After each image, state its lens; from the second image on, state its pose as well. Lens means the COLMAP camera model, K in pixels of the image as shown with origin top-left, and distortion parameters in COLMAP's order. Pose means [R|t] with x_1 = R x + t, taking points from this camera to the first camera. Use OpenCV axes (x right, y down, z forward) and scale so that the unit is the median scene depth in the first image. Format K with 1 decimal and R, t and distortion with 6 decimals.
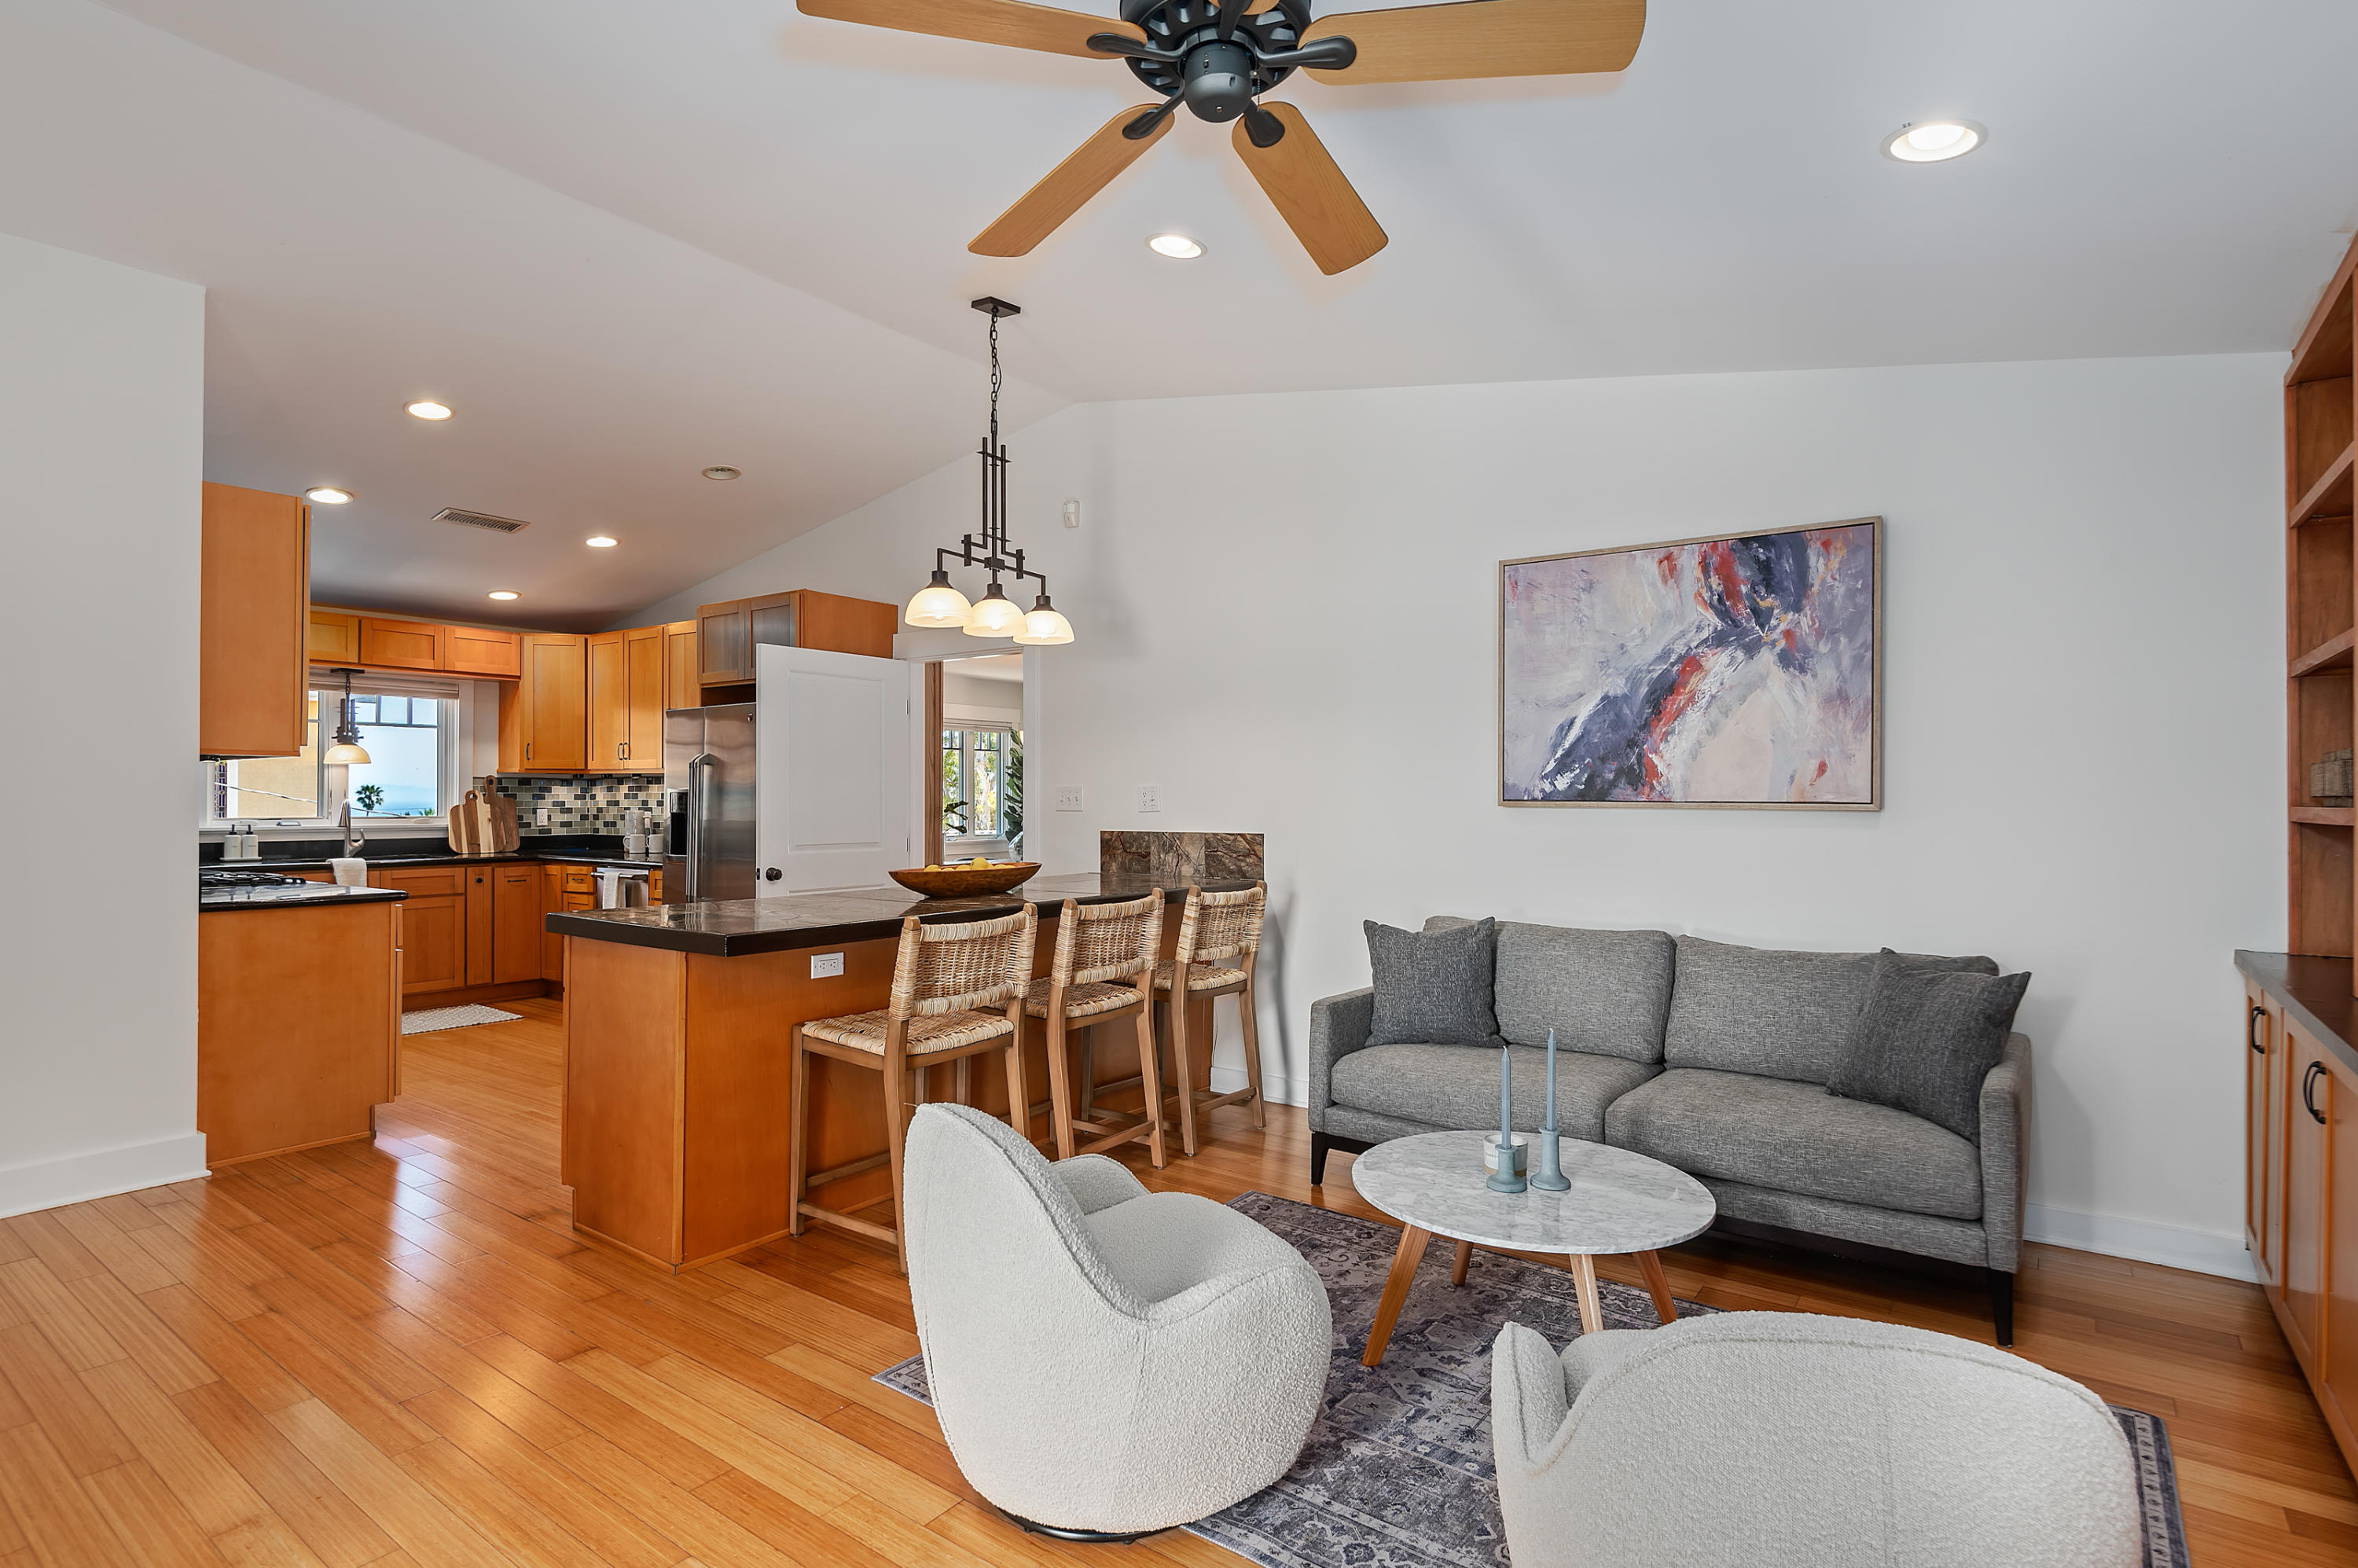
lens RADIAL K [[1206.4, 0, 1192.9], [0, 1206.4, 786.9], [0, 0, 1]] dist [0.044685, -0.034771]
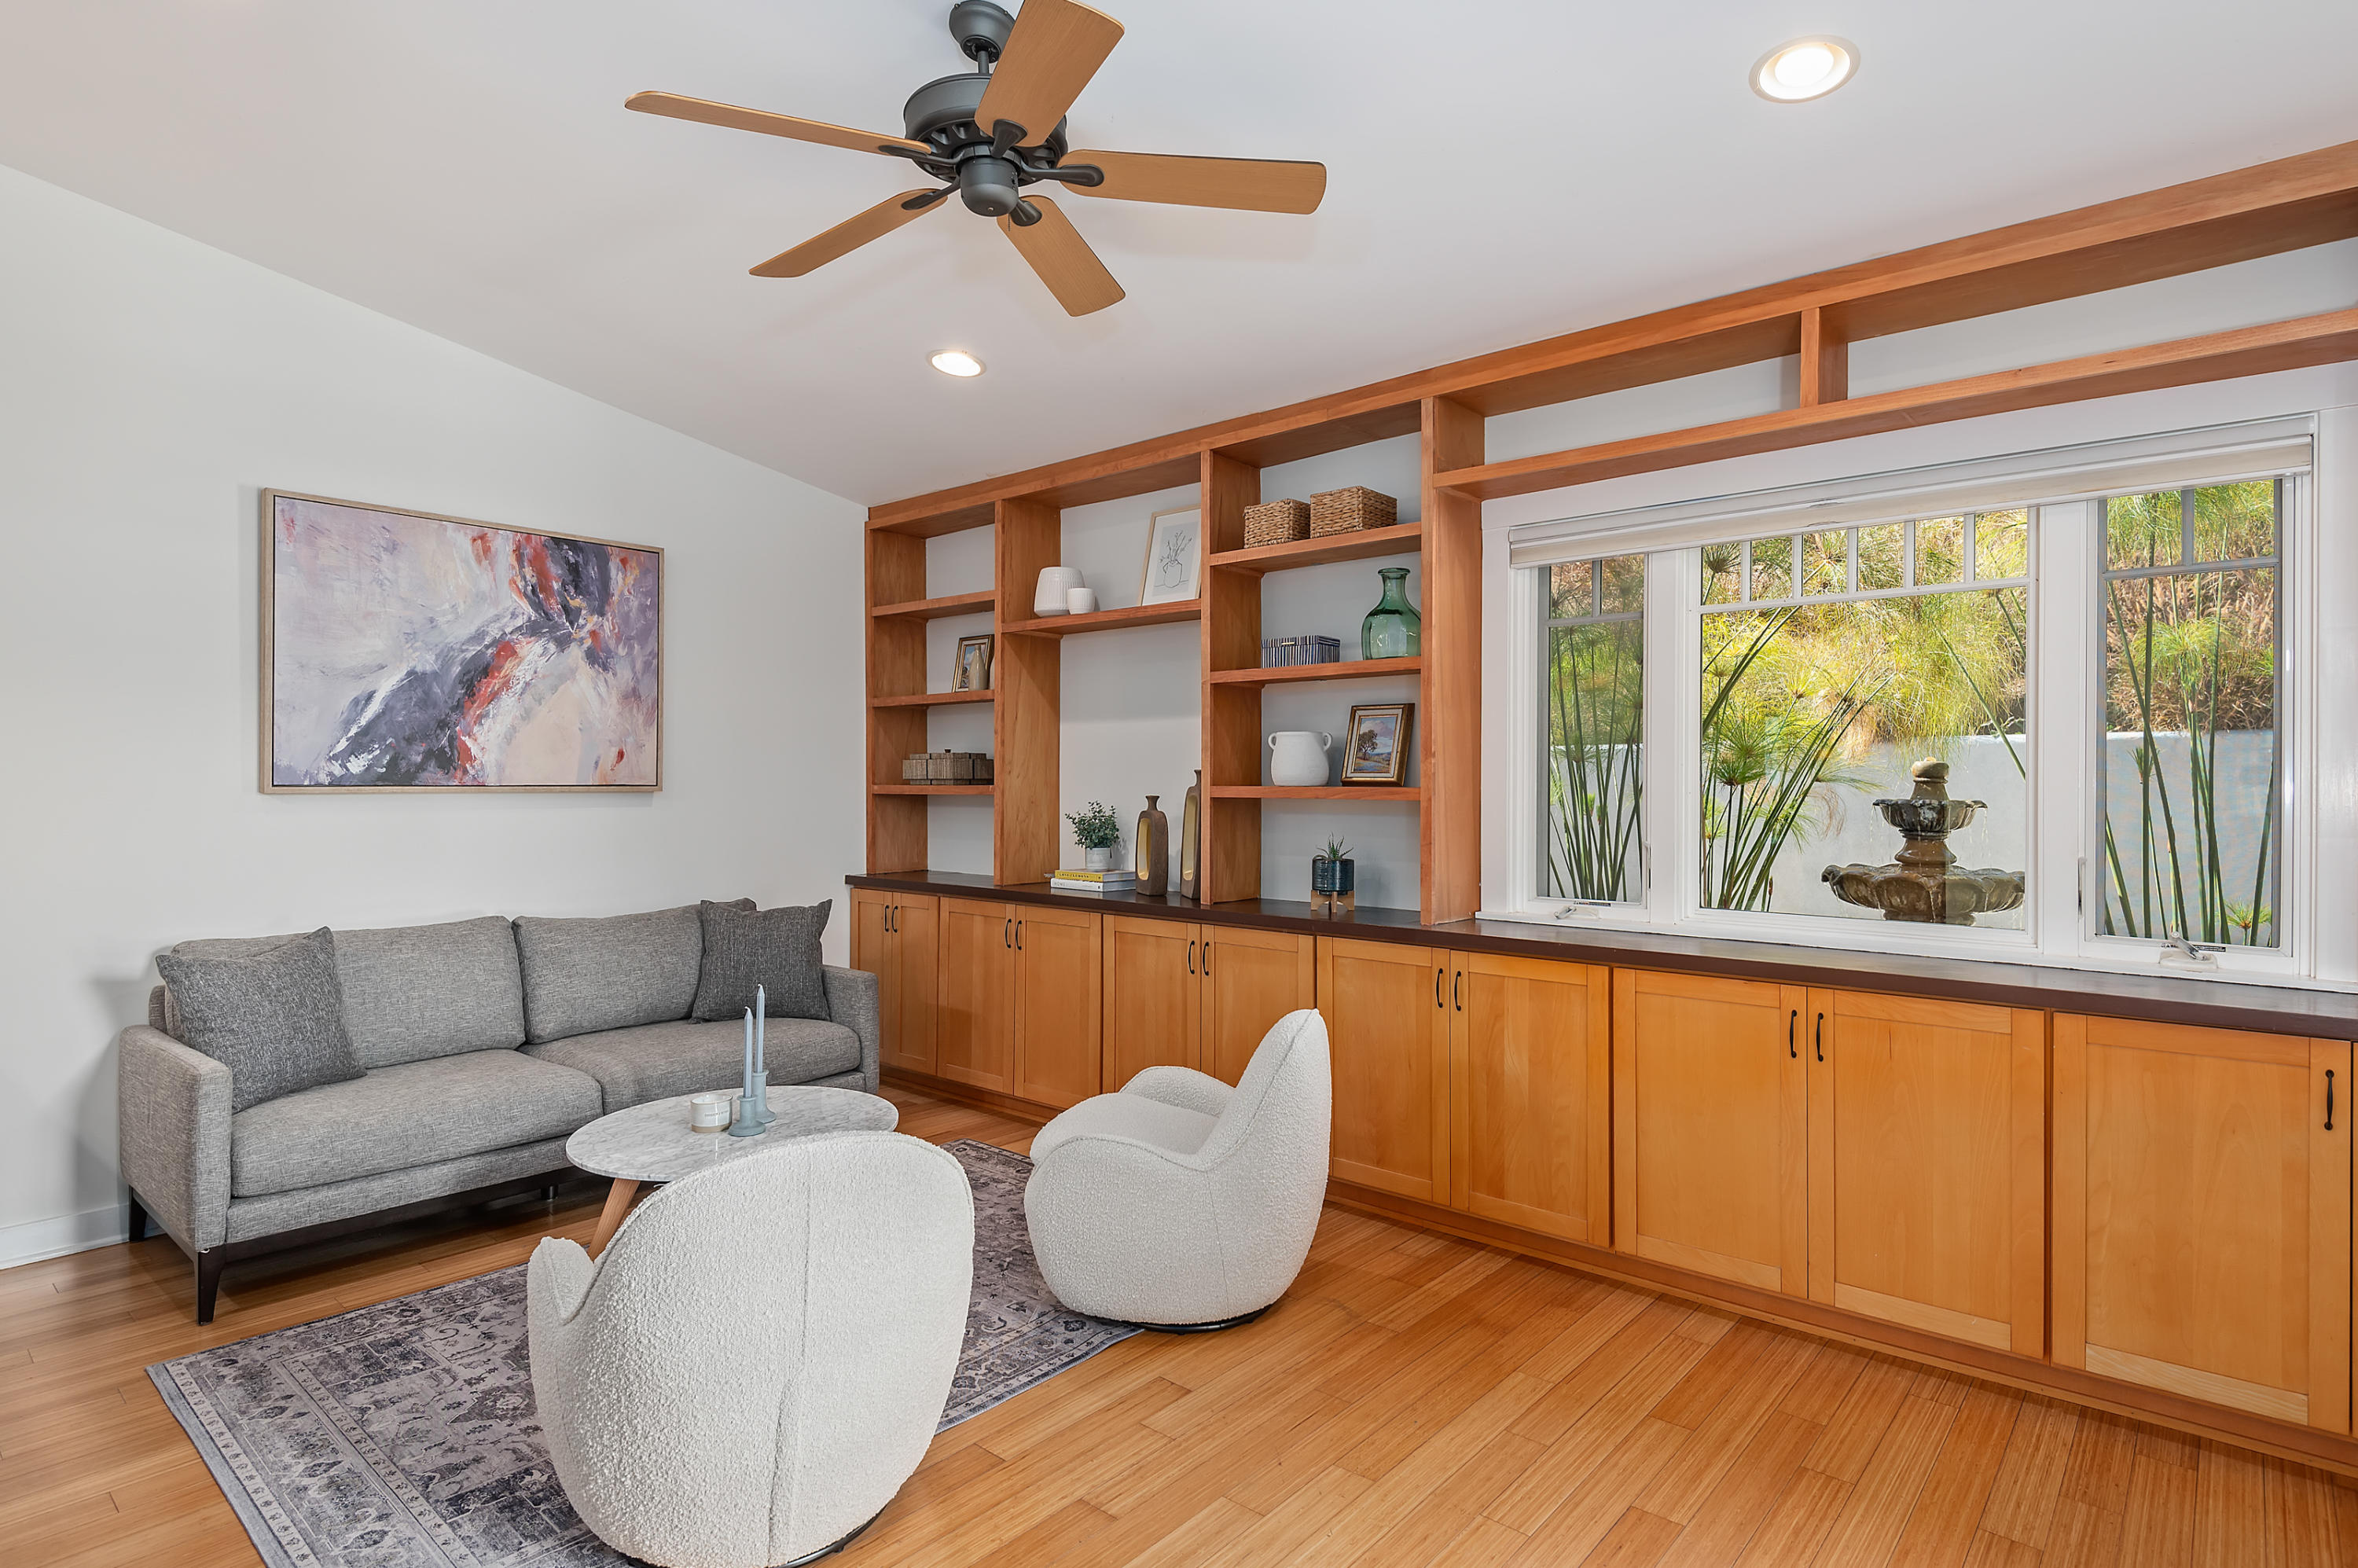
lens RADIAL K [[1244.1, 0, 1184.9], [0, 1244.1, 787.2], [0, 0, 1]] dist [0.043273, -0.040027]
pose [[0.060612, -0.006907, 0.998138, -0.594170], [-0.004623, 0.999963, 0.007200, 0.003351], [-0.998151, -0.005051, 0.060577, 0.371230]]
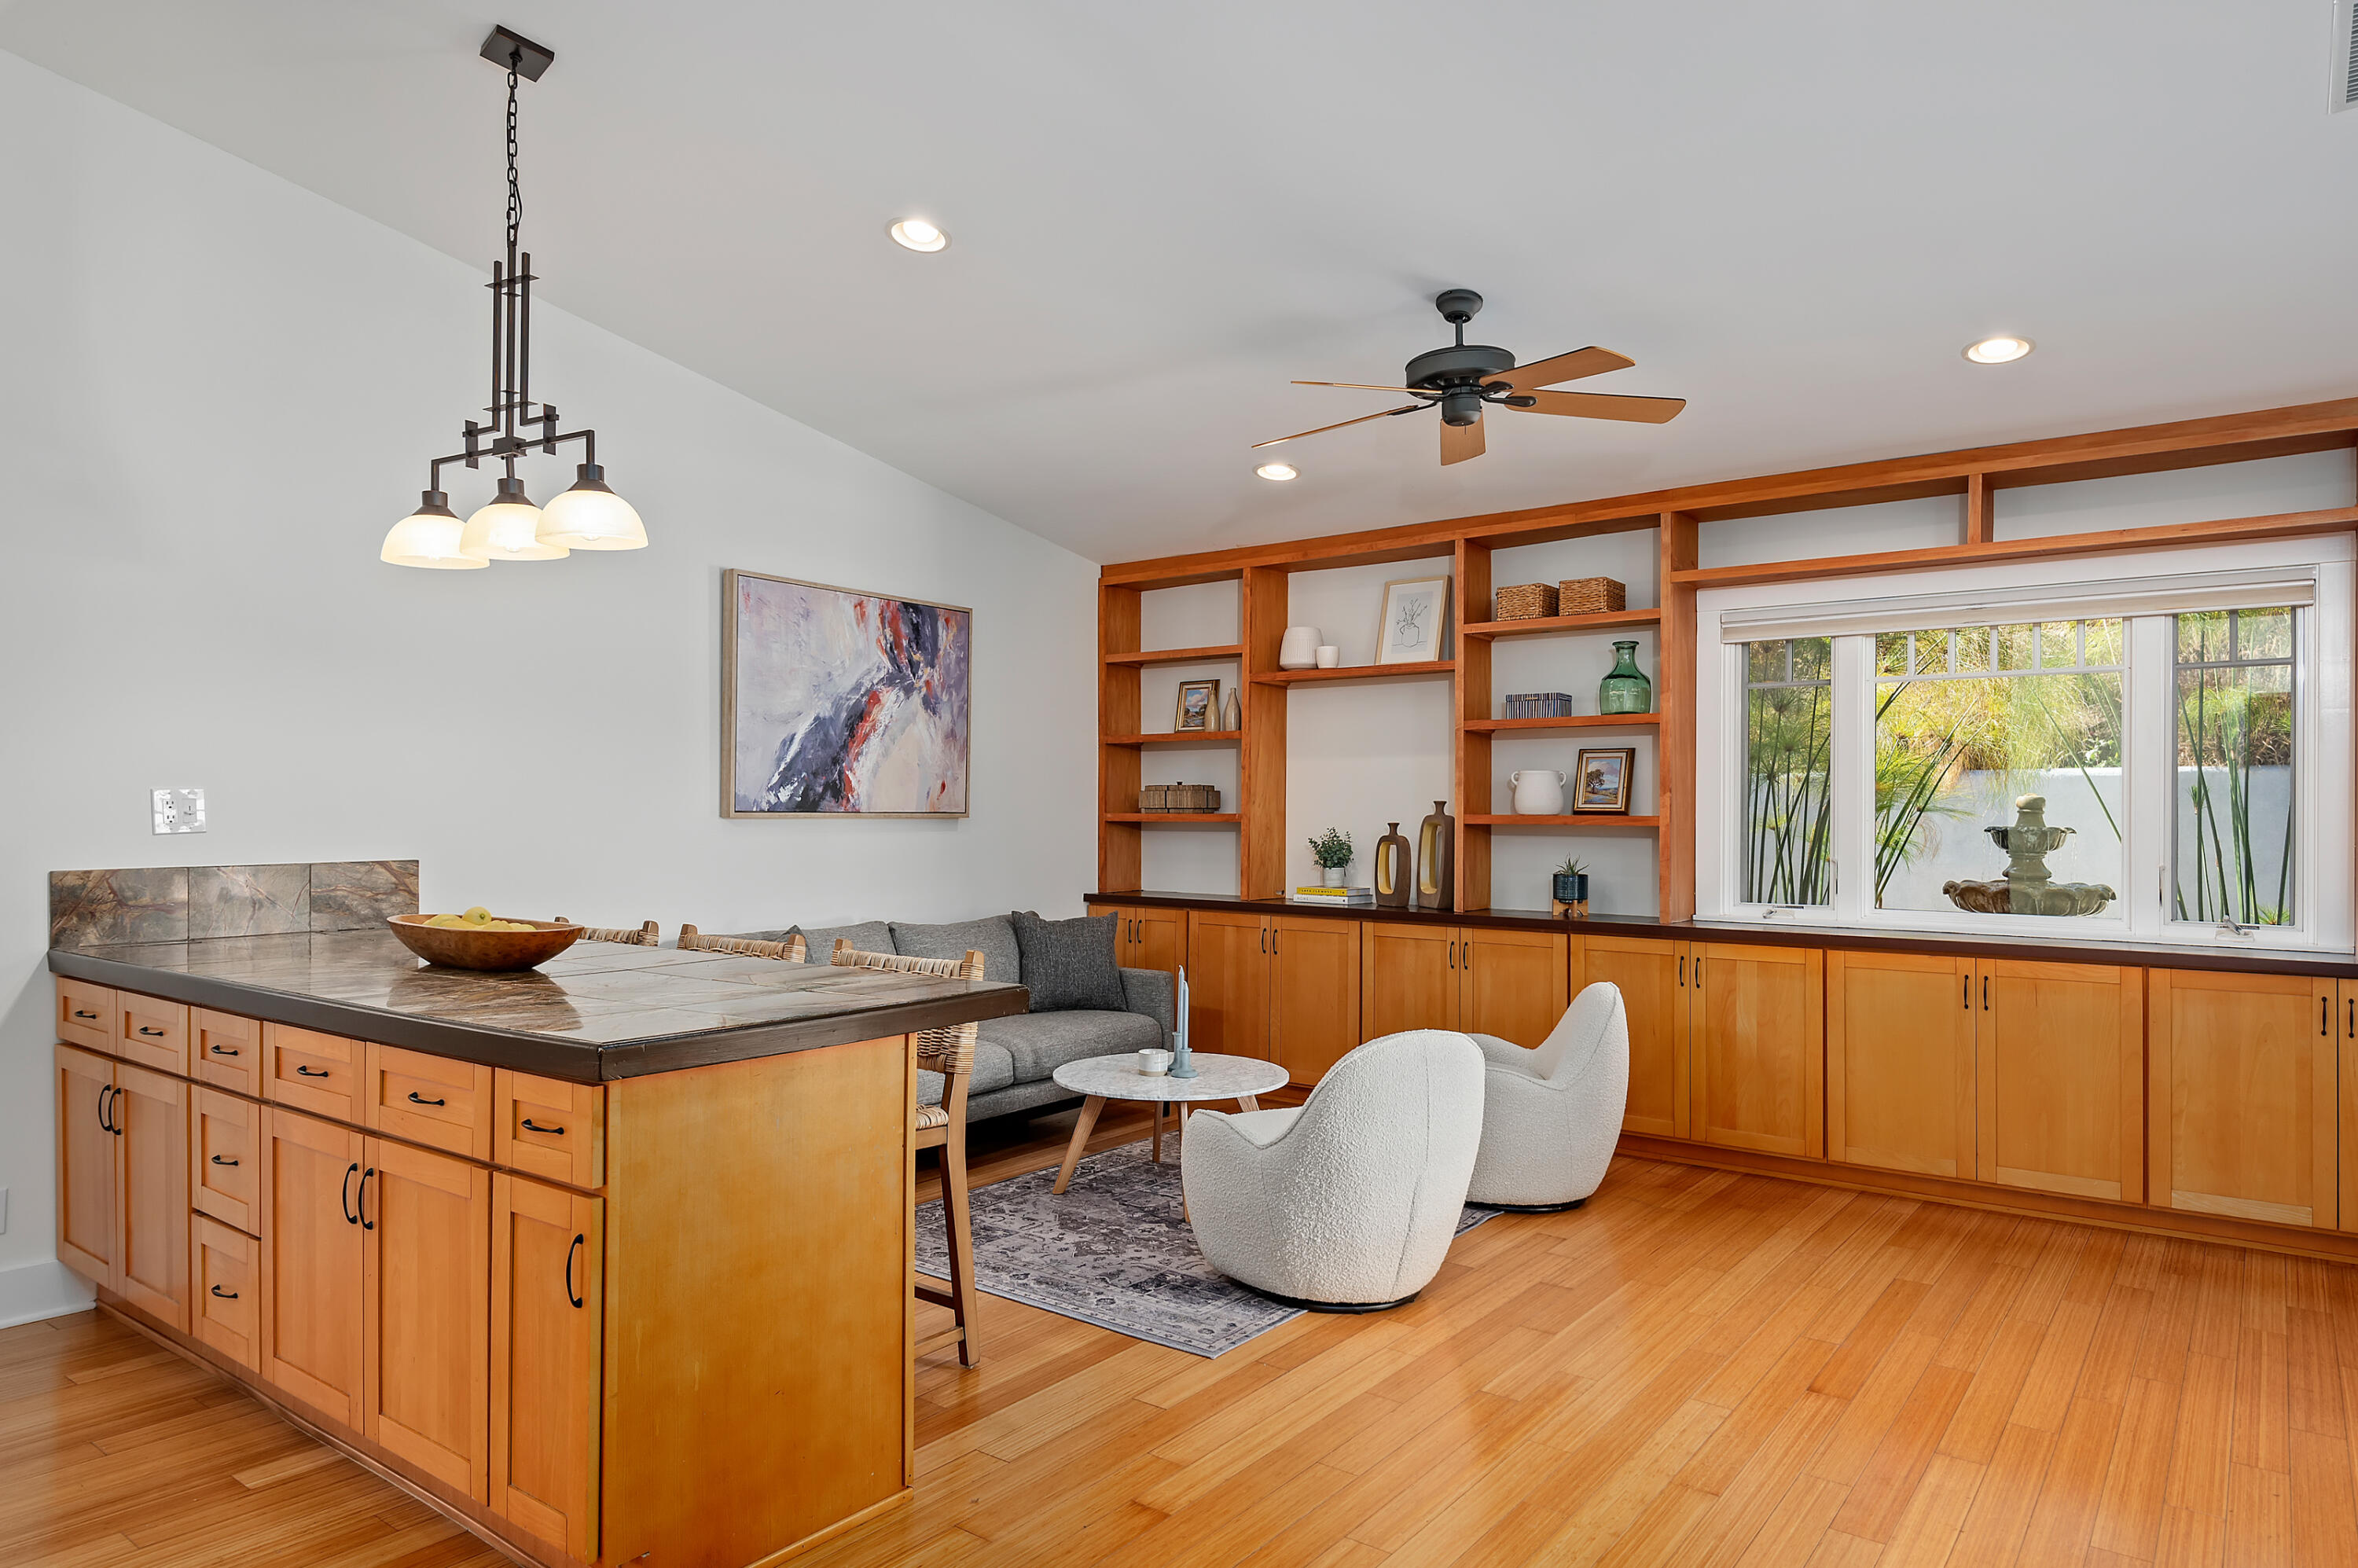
lens RADIAL K [[1459.0, 0, 1191.6], [0, 1459.0, 807.6], [0, 0, 1]] dist [0.053535, -0.059535]
pose [[-0.005704, 0.000910, 0.999983, -1.028203], [-0.007716, 0.999970, -0.000954, 0.006455], [-0.999954, -0.007722, -0.005697, 0.689961]]
